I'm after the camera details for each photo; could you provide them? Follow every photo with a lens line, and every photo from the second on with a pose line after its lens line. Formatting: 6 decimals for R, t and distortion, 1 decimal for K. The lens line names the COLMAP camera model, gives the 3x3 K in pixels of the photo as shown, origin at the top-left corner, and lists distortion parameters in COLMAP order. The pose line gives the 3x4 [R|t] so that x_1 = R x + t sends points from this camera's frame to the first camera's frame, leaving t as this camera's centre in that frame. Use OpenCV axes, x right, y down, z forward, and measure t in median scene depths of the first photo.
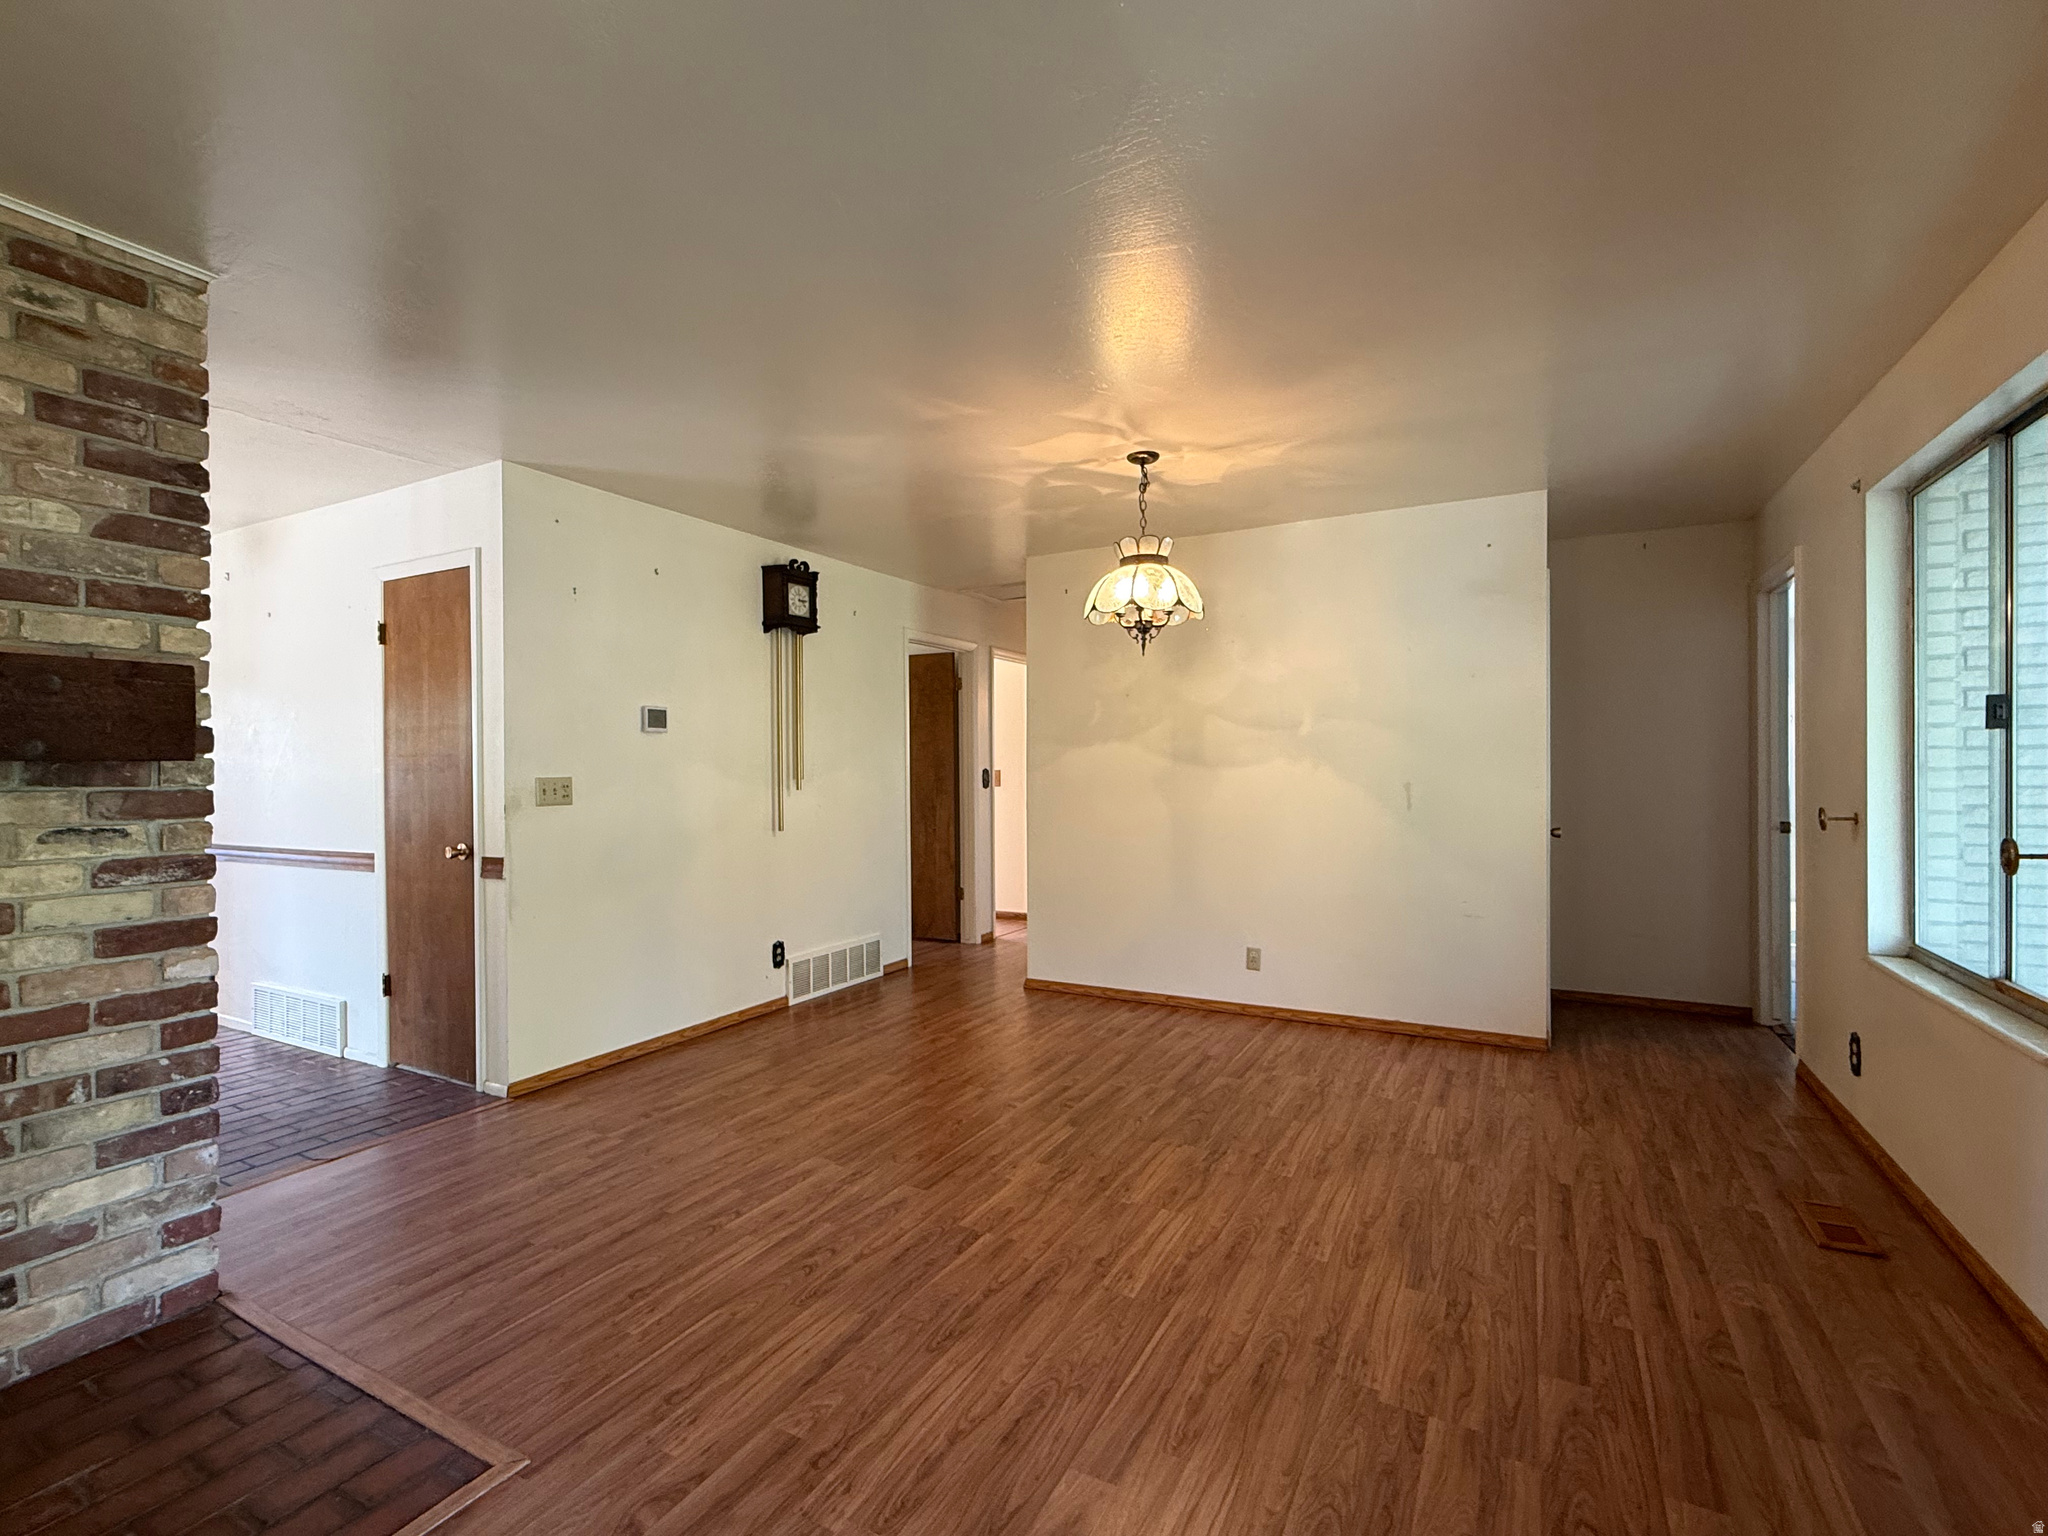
lens RADIAL K [[938.1, 0, 1025.6], [0, 938.1, 770.4], [0, 0, 1]] dist [0.000512, -0.000495]
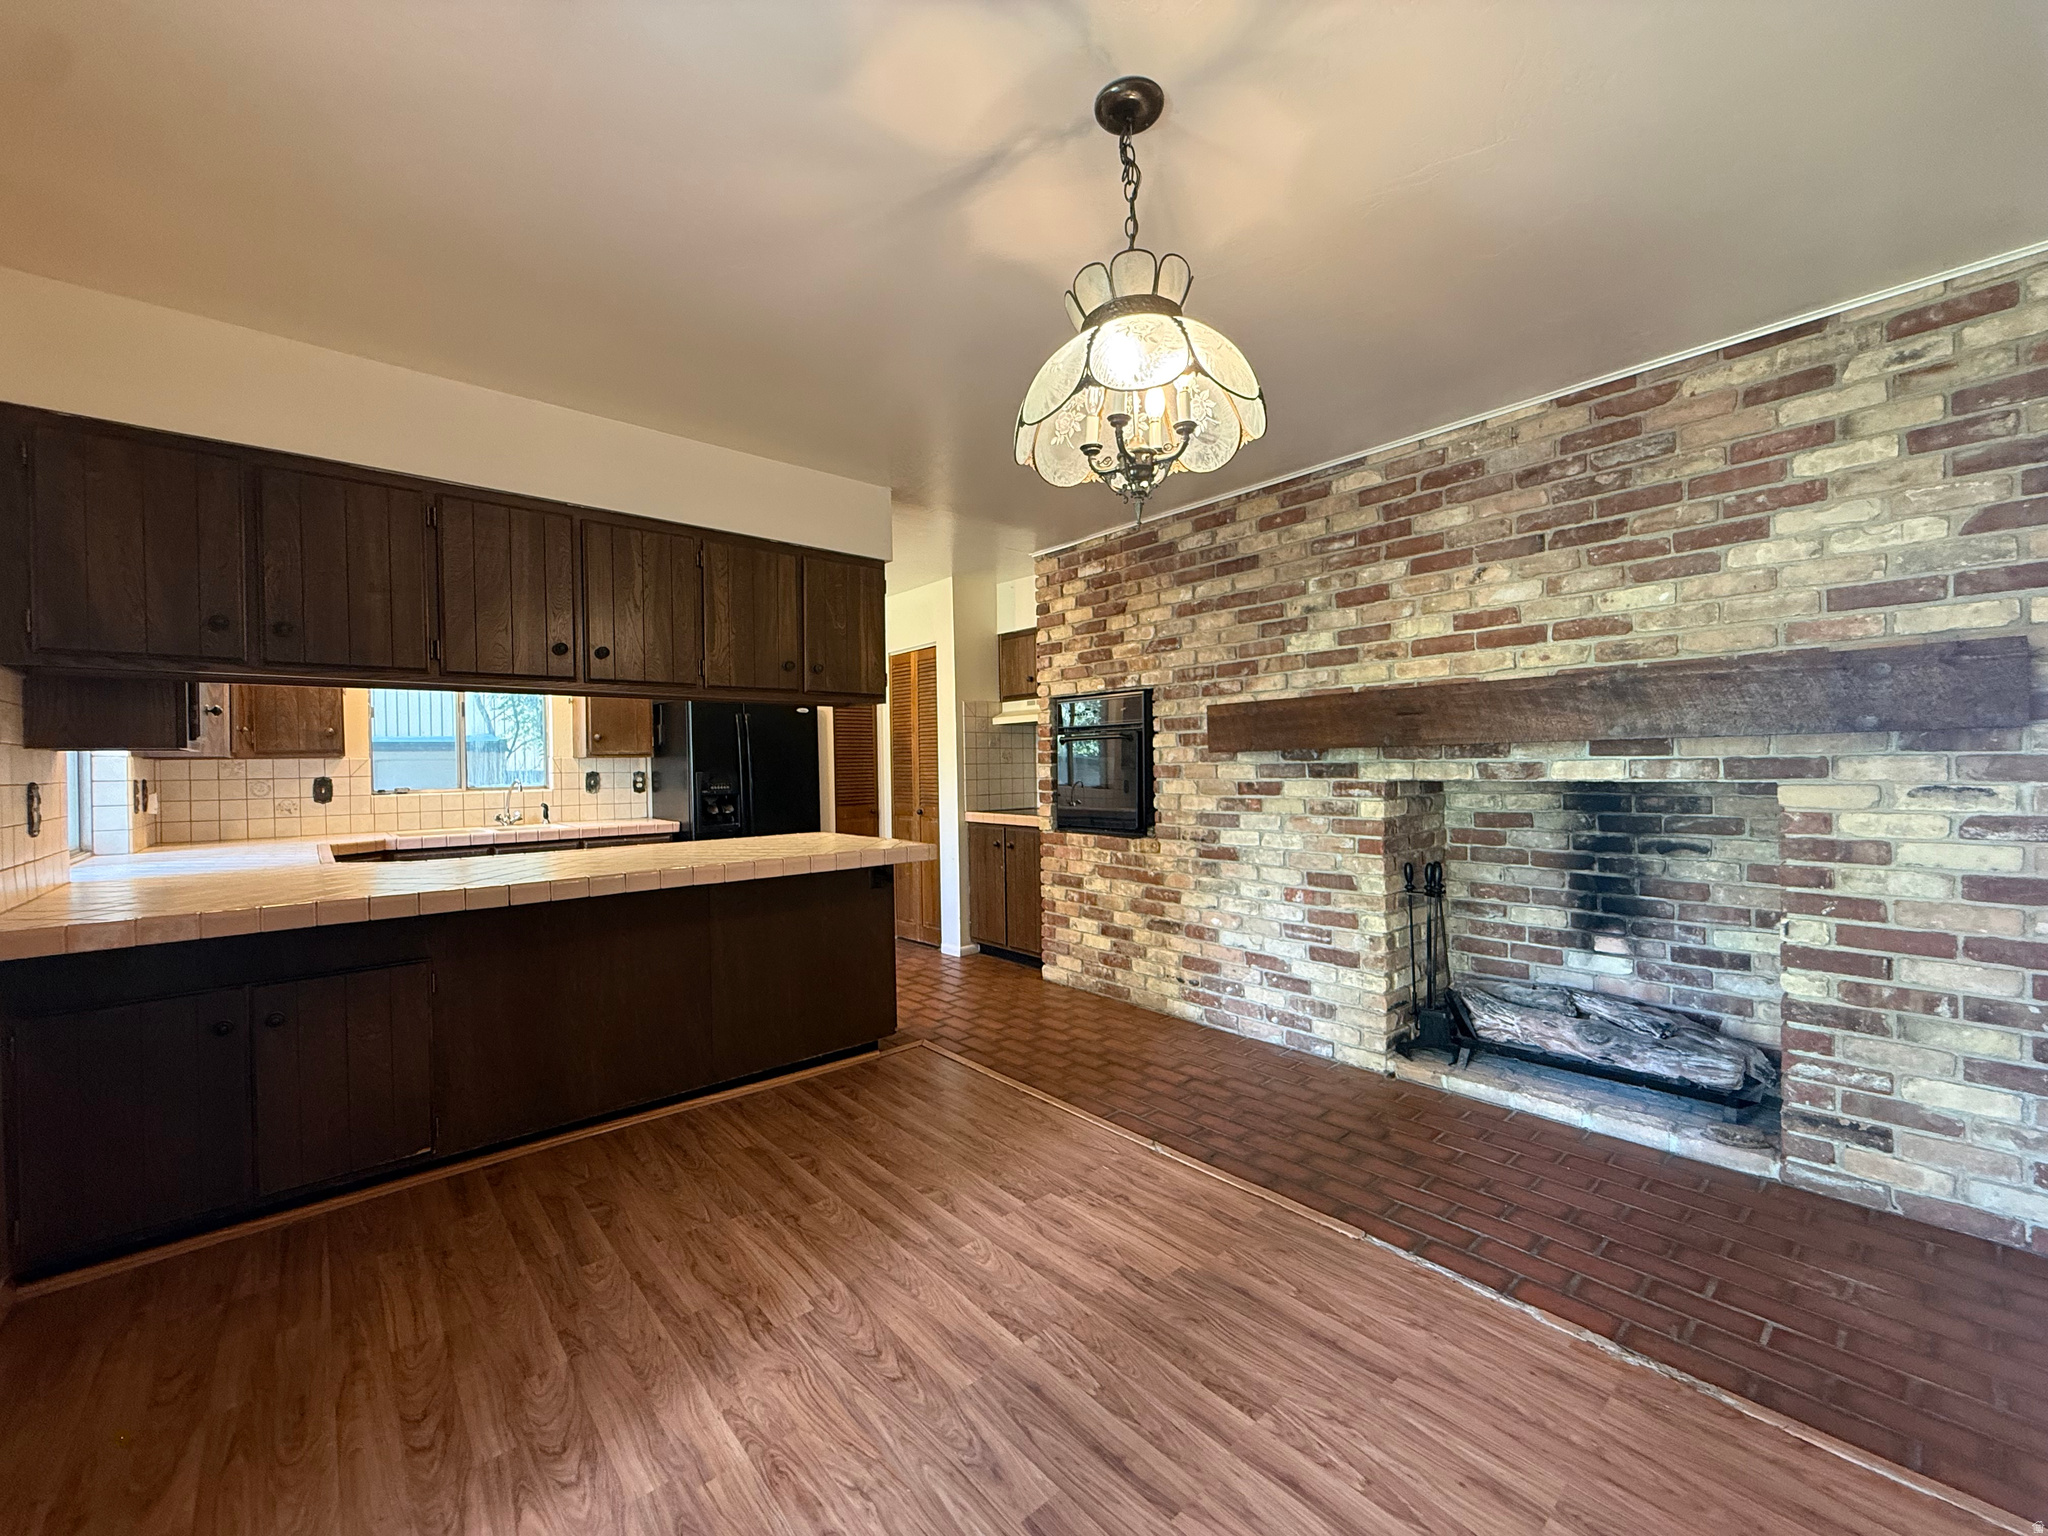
lens RADIAL K [[816.9, 0, 1020.0], [0, 816.9, 771.0], [0, 0, 1]] dist [-0.000864, 0.000140]
pose [[-0.356998, 0.018564, -0.933921, 0.366161], [0.016758, 0.999769, 0.013468, 0.008993], [0.933955, -0.010842, -0.357227, 0.272426]]
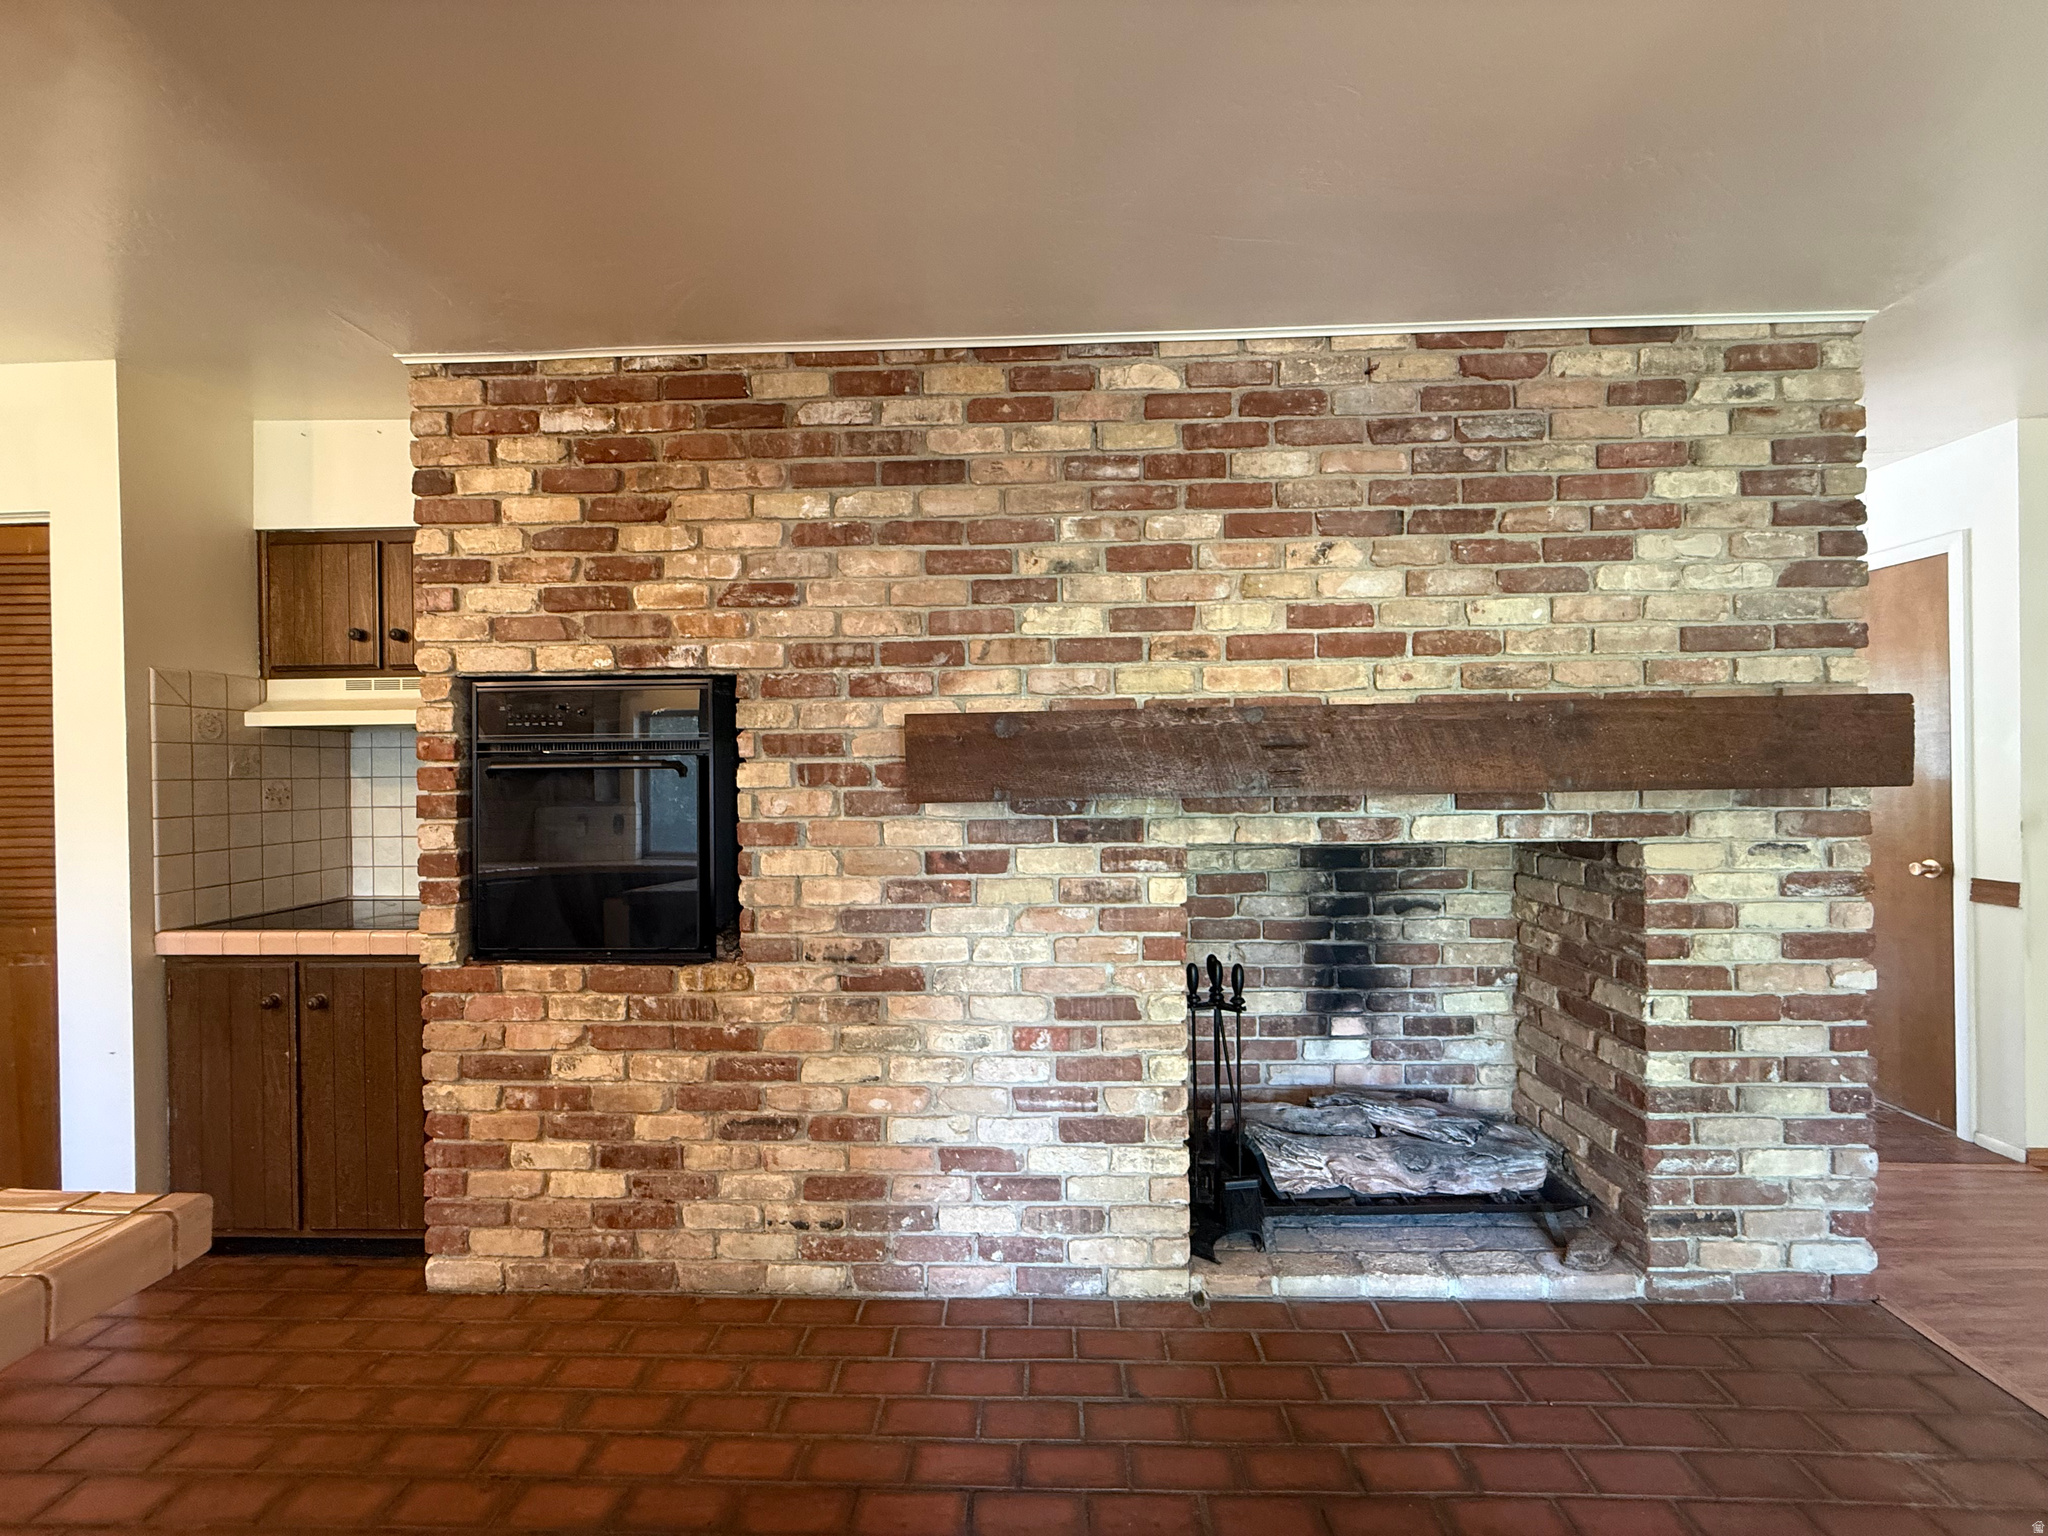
lens RADIAL K [[816.9, 0, 1020.0], [0, 816.9, 771.0], [0, 0, 1]] dist [-0.000864, 0.000140]
pose [[0.441142, 0.002819, -0.897433, -0.512561], [0.009248, 0.999928, 0.007687, -0.042053], [0.897390, -0.011691, 0.441084, -0.263555]]
